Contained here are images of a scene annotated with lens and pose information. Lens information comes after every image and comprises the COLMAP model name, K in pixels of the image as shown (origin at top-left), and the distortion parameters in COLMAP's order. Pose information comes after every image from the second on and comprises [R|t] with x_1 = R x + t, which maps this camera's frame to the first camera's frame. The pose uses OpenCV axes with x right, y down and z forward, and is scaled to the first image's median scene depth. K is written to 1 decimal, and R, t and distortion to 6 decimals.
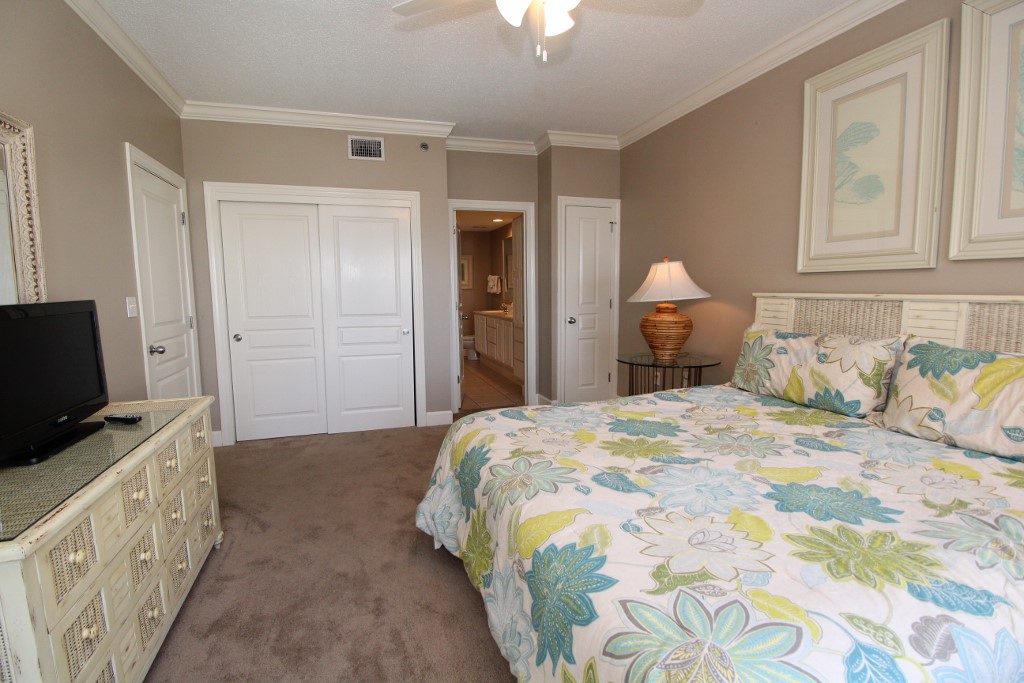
lens RADIAL K [[477.0, 0, 509.7], [0, 477.0, 339.4], [0, 0, 1]] dist [0.004160, -0.014135]
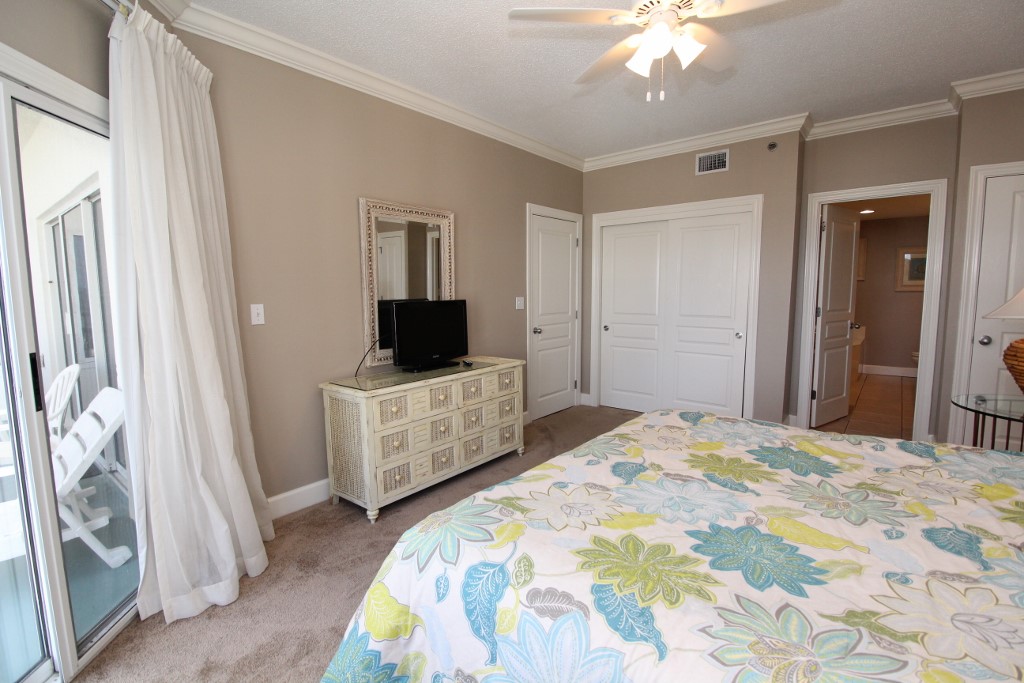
lens RADIAL K [[473.3, 0, 507.4], [0, 473.3, 341.6], [0, 0, 1]] dist [0.002512, -0.015247]
pose [[0.539750, 0.098643, -0.836026, 0.791539], [-0.089045, 0.994230, 0.059820, -0.041045], [0.837103, 0.042156, 0.545419, 0.094662]]
